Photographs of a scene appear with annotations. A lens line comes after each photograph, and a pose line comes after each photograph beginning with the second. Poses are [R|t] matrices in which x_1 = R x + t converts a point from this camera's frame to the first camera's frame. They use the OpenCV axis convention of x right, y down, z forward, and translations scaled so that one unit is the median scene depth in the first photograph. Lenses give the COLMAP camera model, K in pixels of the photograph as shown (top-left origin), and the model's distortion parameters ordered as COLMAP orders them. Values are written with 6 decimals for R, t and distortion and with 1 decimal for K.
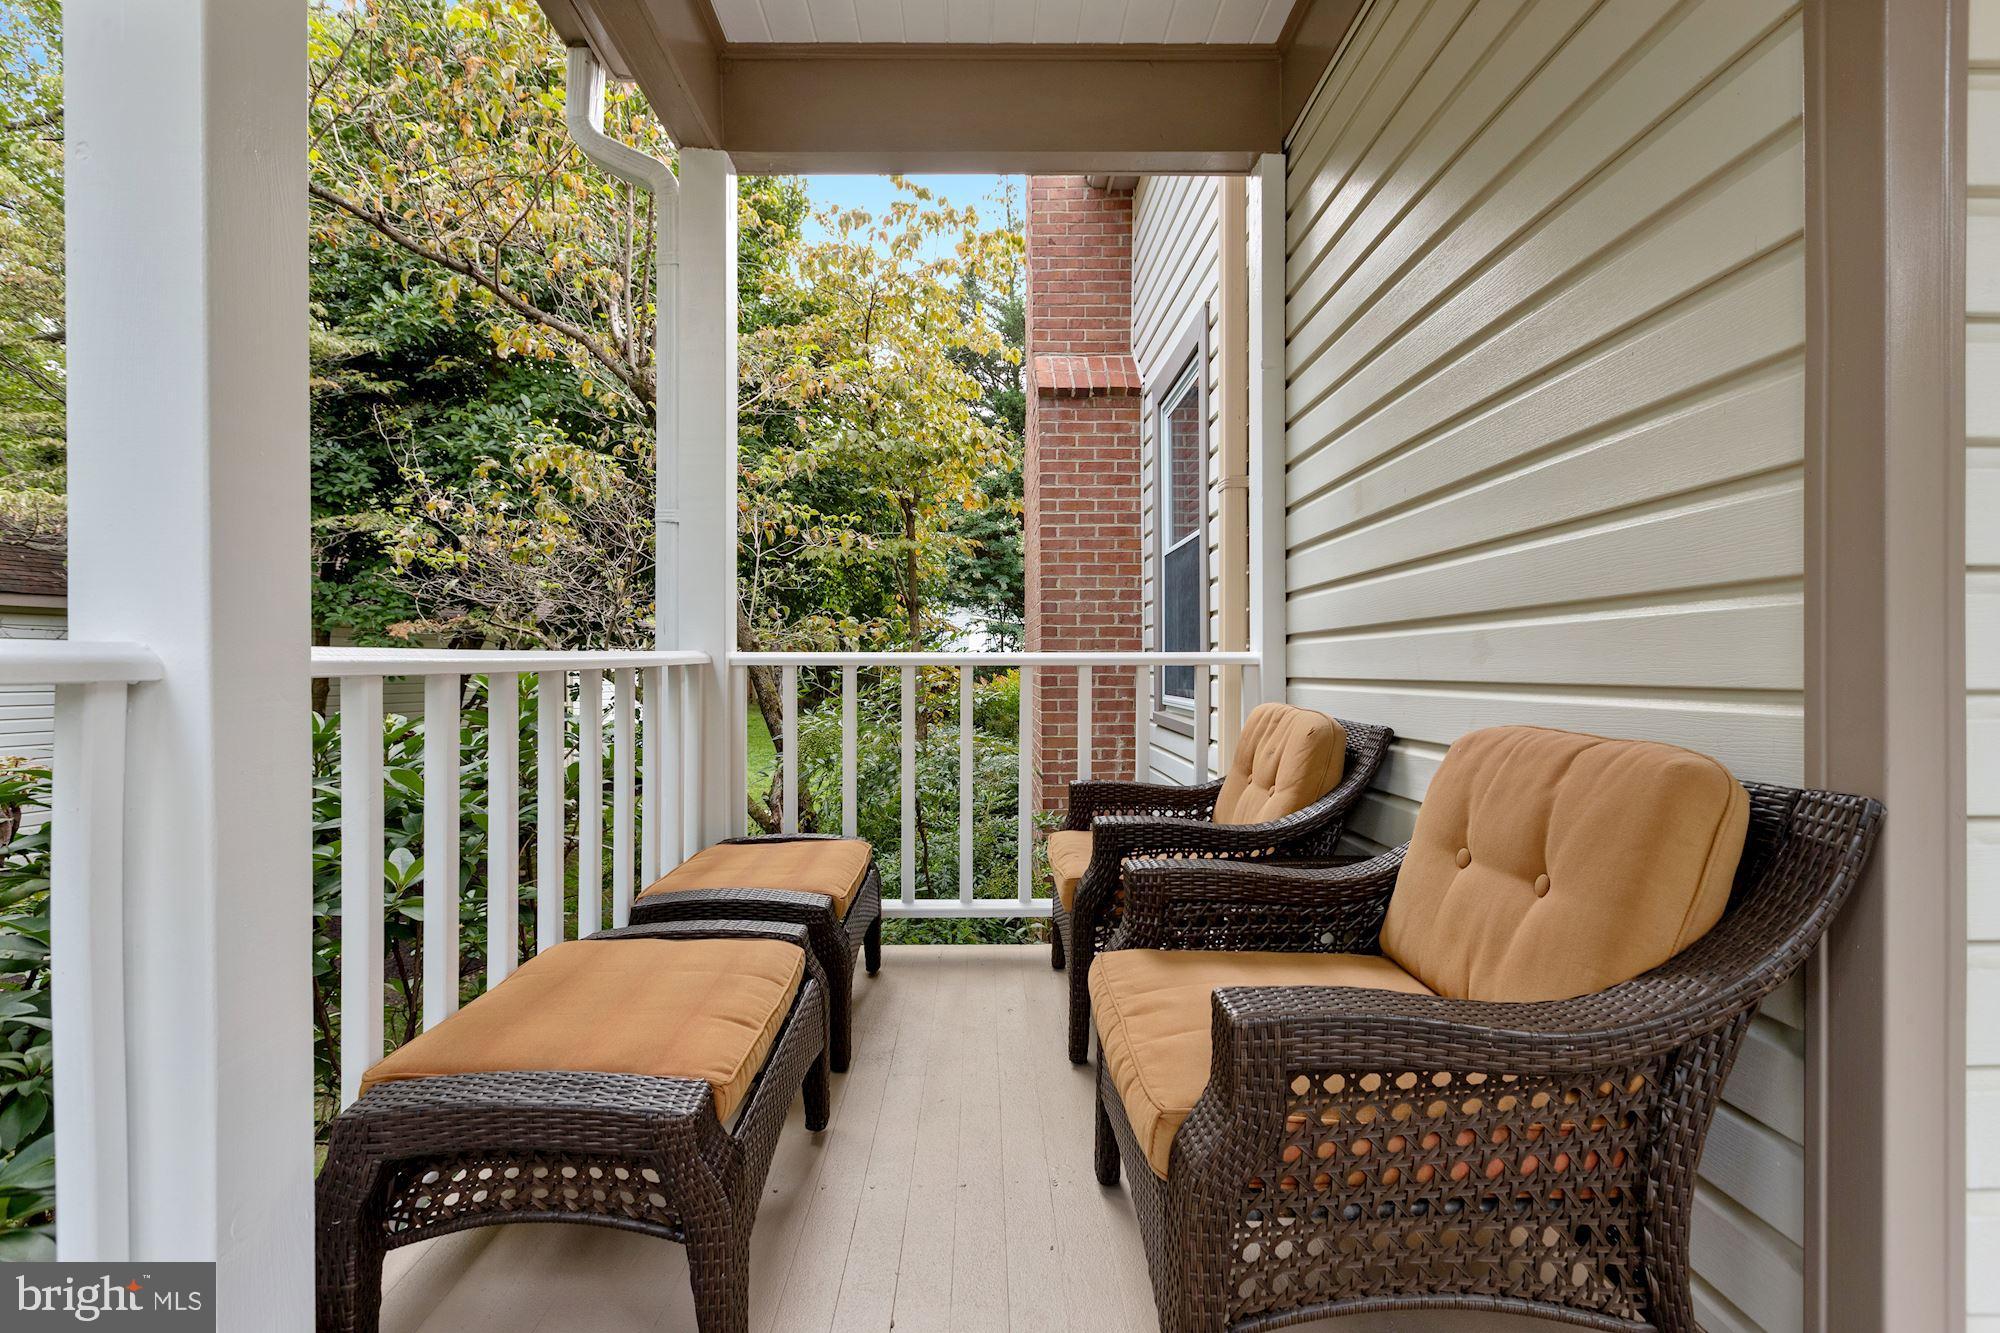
lens RADIAL K [[919.6, 0, 986.9], [0, 919.6, 664.6], [0, 0, 1]] dist [0.005195, 0.002885]
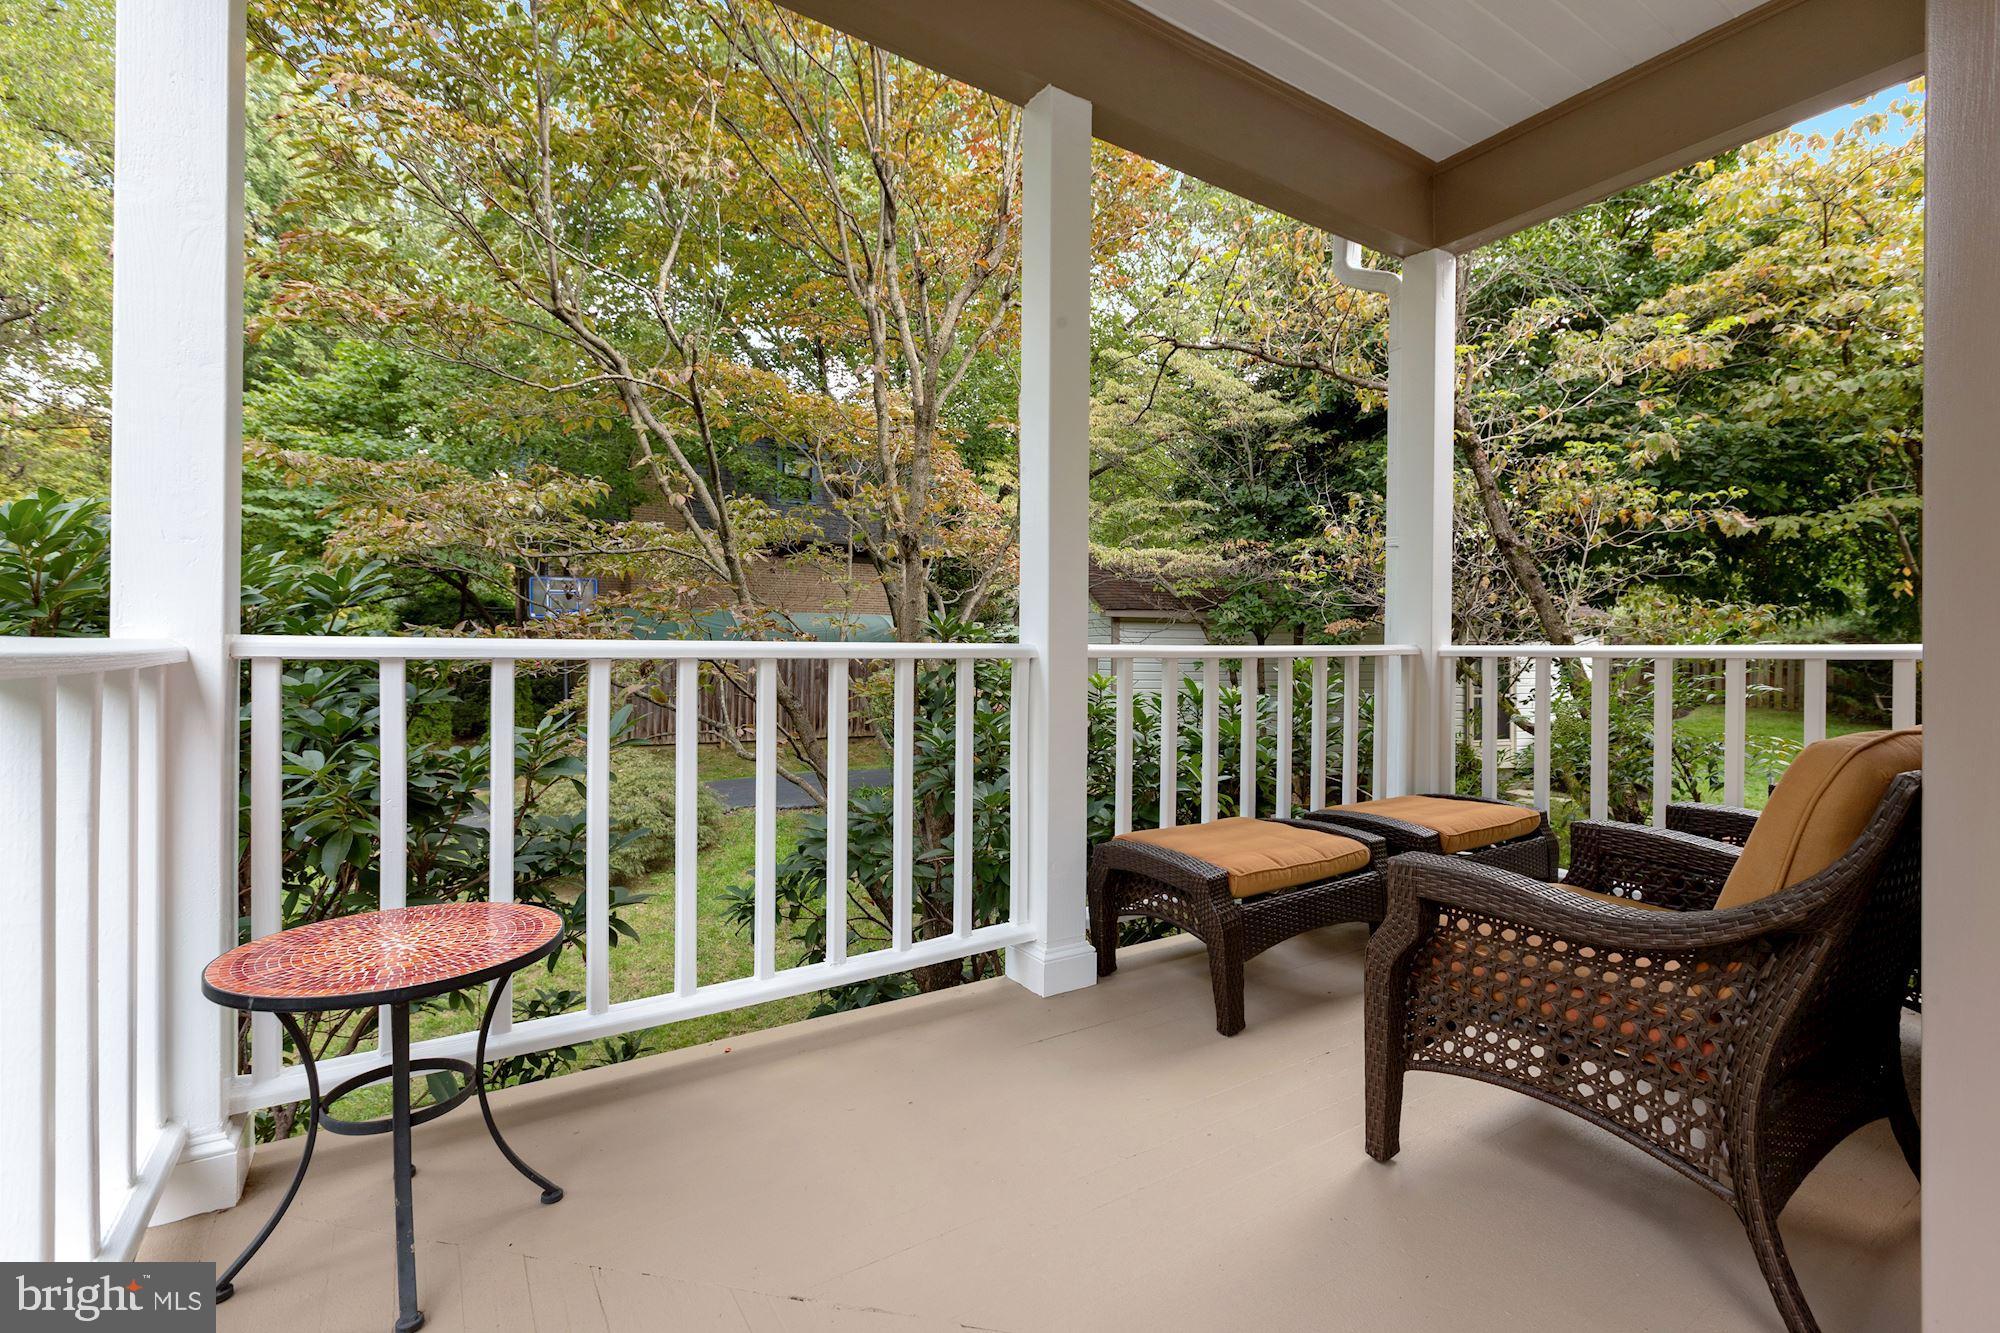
lens RADIAL K [[919.6, 0, 1007.8], [0, 919.6, 656.0], [0, 0, 1]] dist [0.005195, 0.002885]
pose [[0.550184, 0.010604, -0.834976, 0.426503], [-0.009729, 0.999933, 0.006289, -0.000803], [0.834987, 0.004663, 0.550251, -0.167989]]
